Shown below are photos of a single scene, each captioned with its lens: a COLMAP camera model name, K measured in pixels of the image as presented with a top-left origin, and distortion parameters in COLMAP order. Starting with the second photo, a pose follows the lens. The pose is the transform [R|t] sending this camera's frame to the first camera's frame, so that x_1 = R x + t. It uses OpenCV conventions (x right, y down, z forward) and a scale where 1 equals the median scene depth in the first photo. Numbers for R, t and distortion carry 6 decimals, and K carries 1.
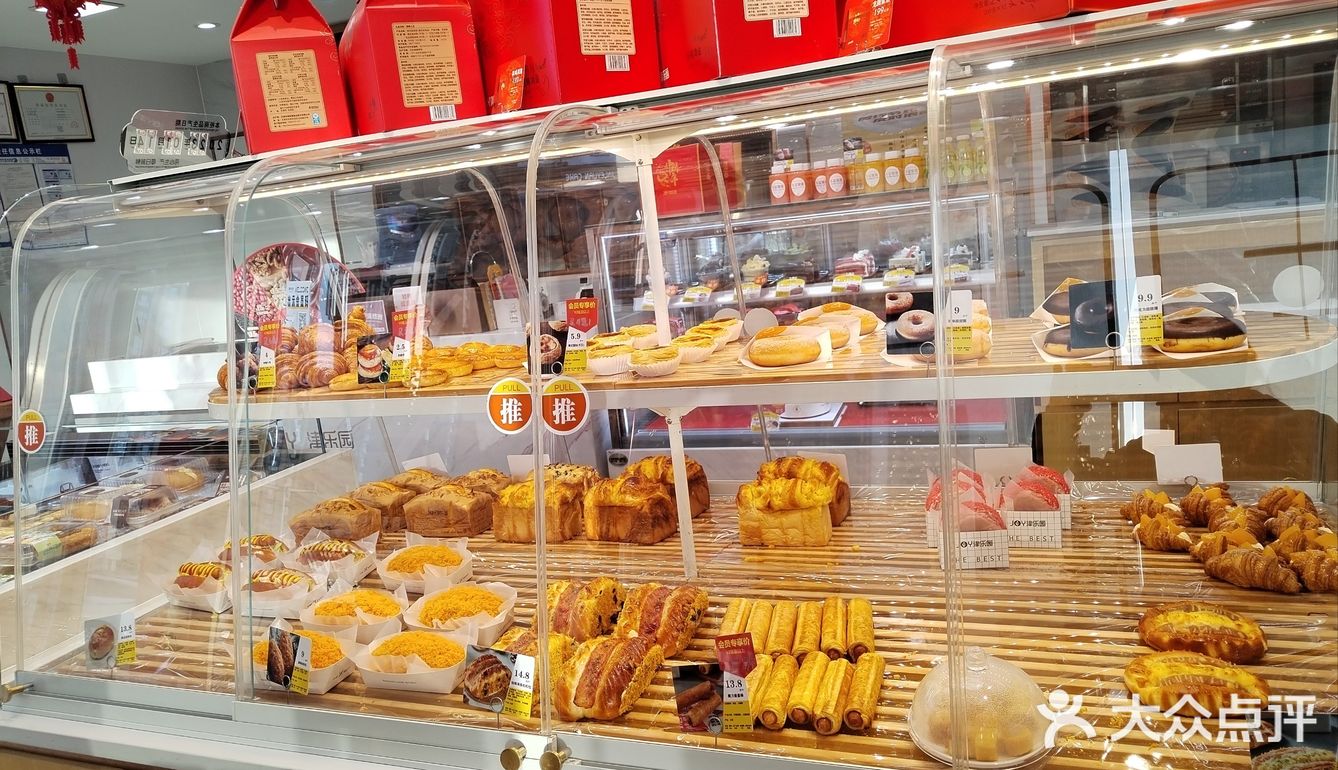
lens RADIAL K [[978.8, 0, 669.0], [0, 978.8, 385.0], [0, 0, 1]] dist [0.044142, -0.004414]
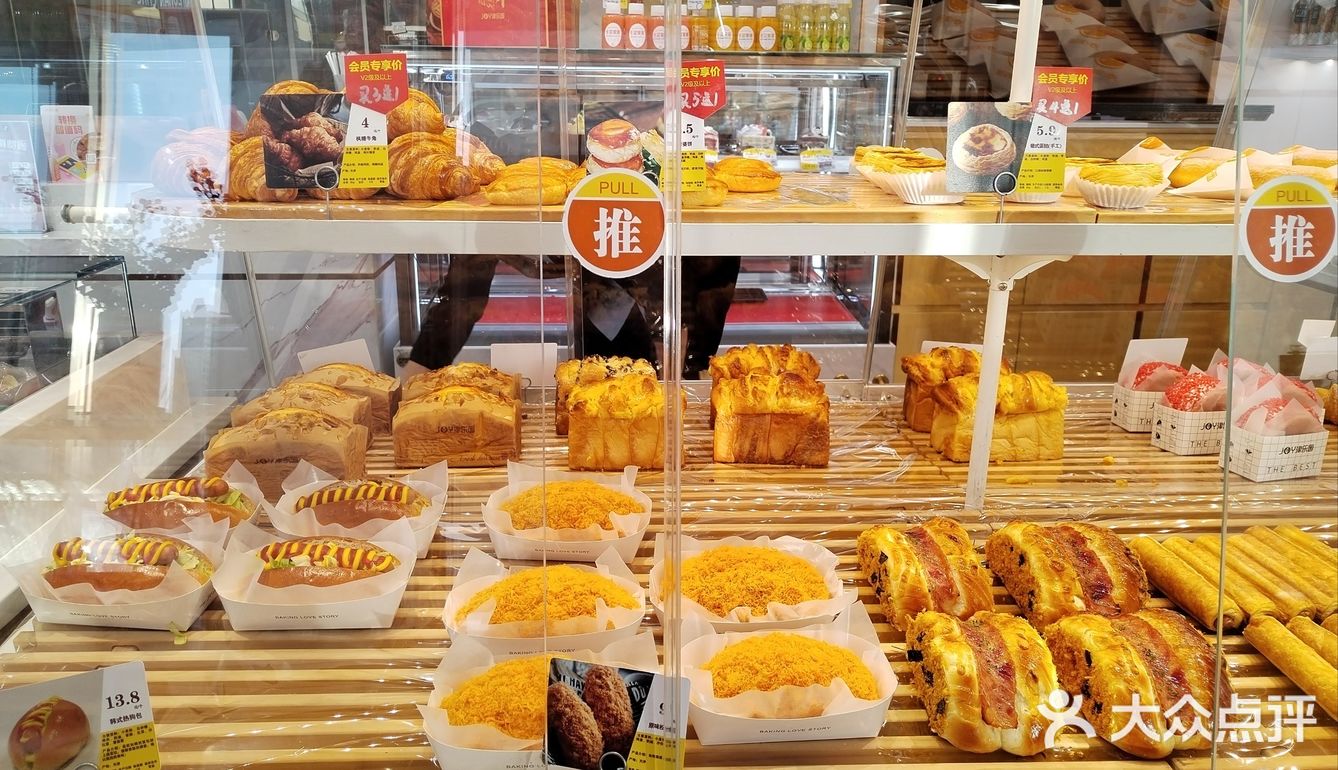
lens RADIAL K [[978.8, 0, 669.0], [0, 978.8, 385.0], [0, 0, 1]] dist [0.044142, -0.004414]
pose [[0.893478, -0.004361, 0.449086, -0.495156], [-0.036775, 0.995884, 0.082837, 0.055108], [-0.447599, -0.090528, 0.889640, 0.472436]]
